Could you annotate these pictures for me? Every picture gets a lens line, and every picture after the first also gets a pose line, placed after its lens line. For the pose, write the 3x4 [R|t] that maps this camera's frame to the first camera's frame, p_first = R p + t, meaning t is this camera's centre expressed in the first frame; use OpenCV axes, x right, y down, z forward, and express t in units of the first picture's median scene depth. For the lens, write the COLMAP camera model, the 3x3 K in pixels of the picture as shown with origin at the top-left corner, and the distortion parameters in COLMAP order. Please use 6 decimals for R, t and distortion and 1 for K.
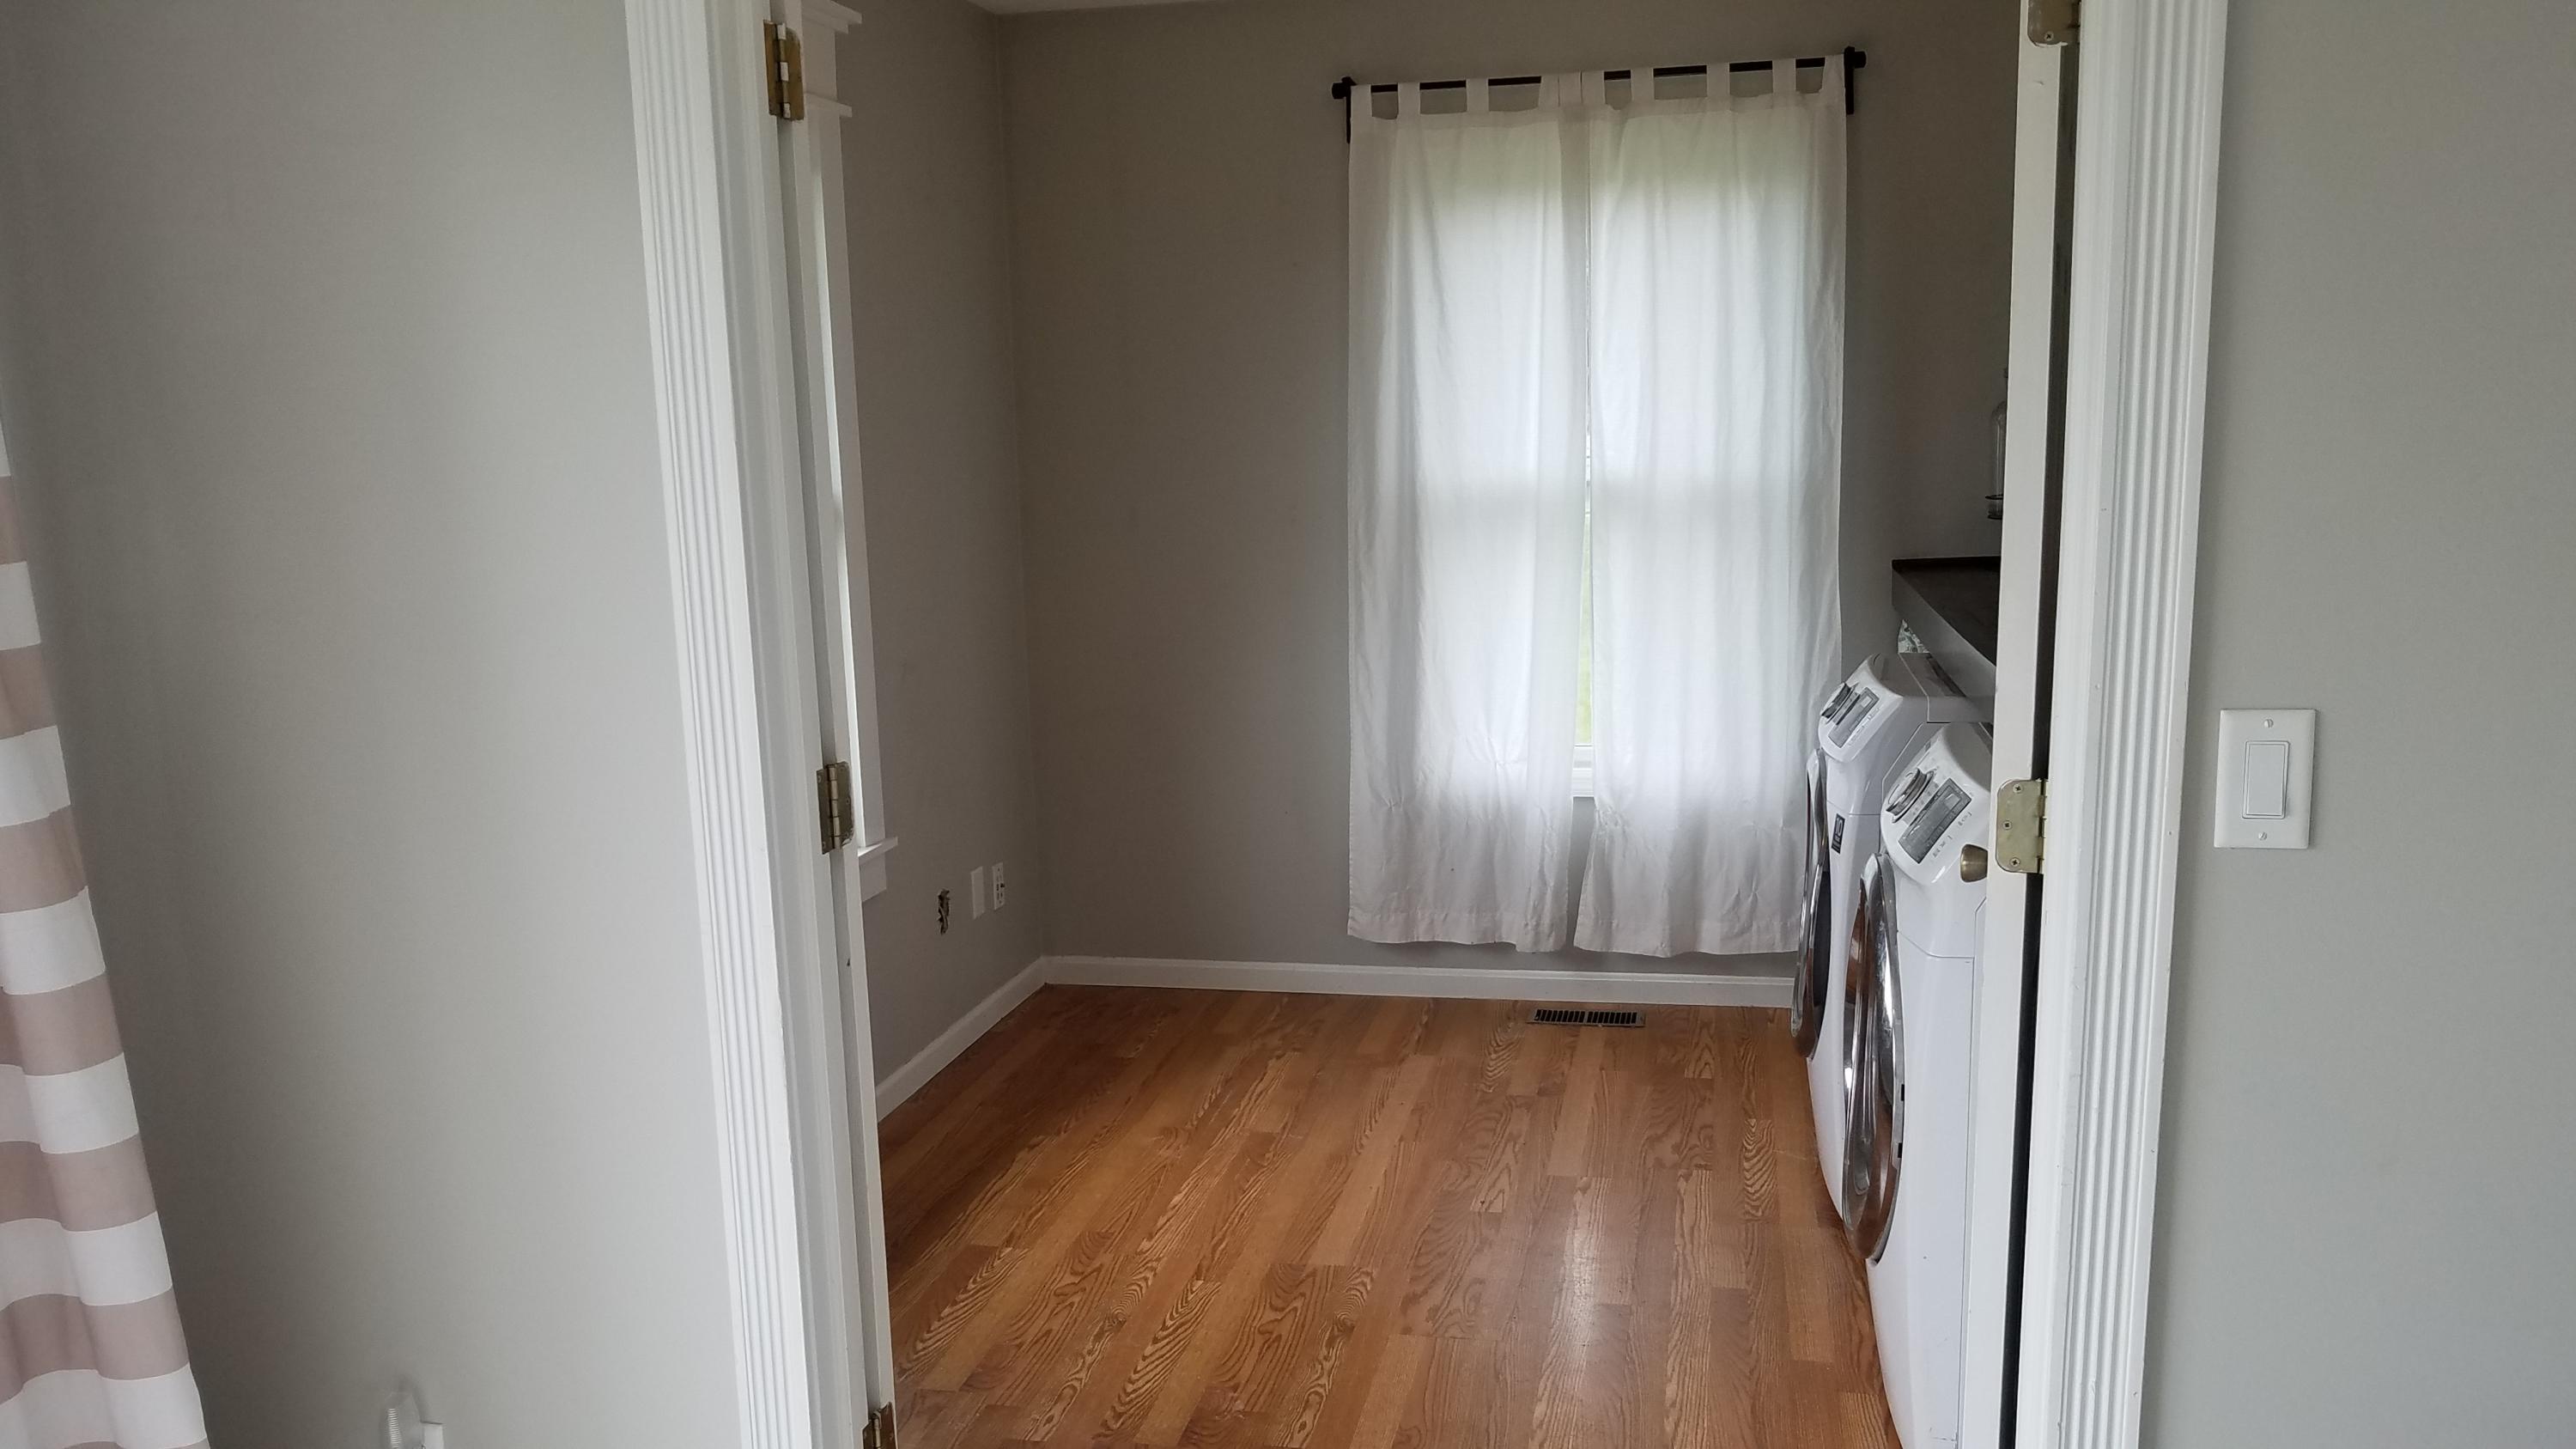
lens RADIAL K [[2019.5, 0, 1288.0], [0, 2019.5, 724.5], [0, 0, 1]] dist [0.064722, -0.060759]
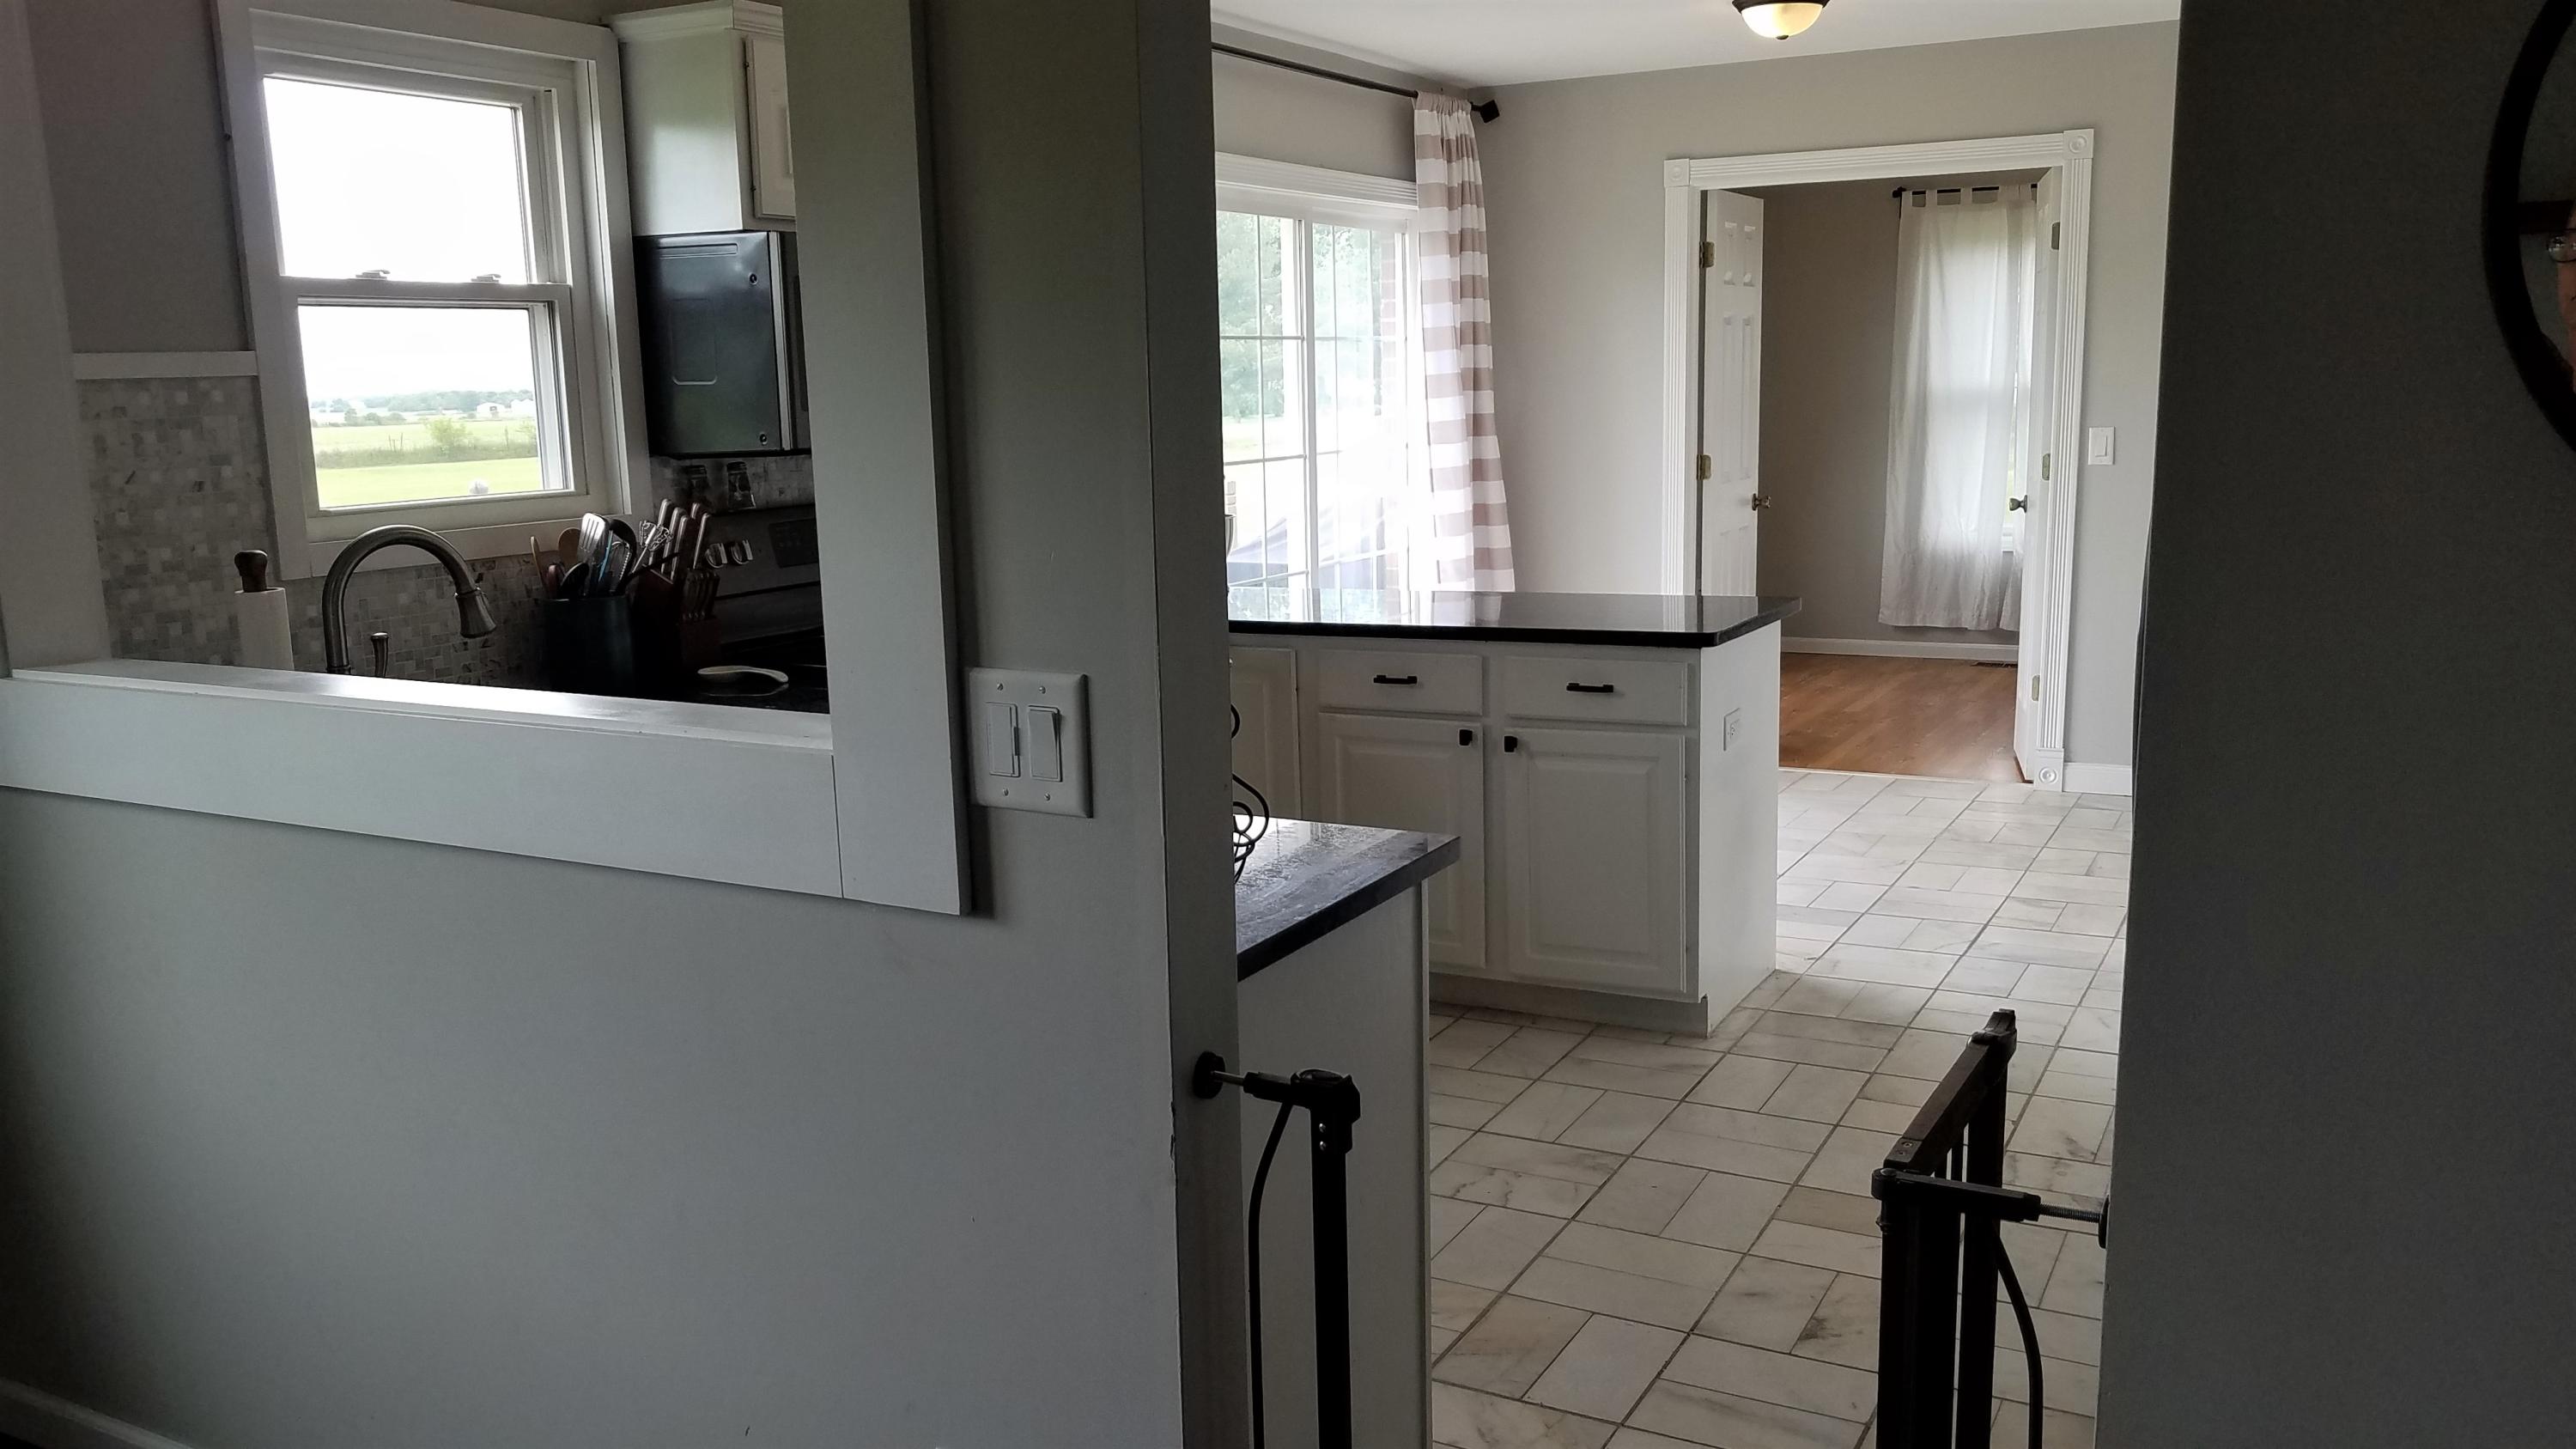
lens RADIAL K [[2019.5, 0, 1288.0], [0, 2019.5, 724.5], [0, 0, 1]] dist [0.064722, -0.060759]
pose [[0.957800, 0.053089, -0.282491, 0.044253], [-0.046050, 0.998442, 0.031502, 0.174299], [0.283724, -0.017164, 0.958752, -1.087257]]
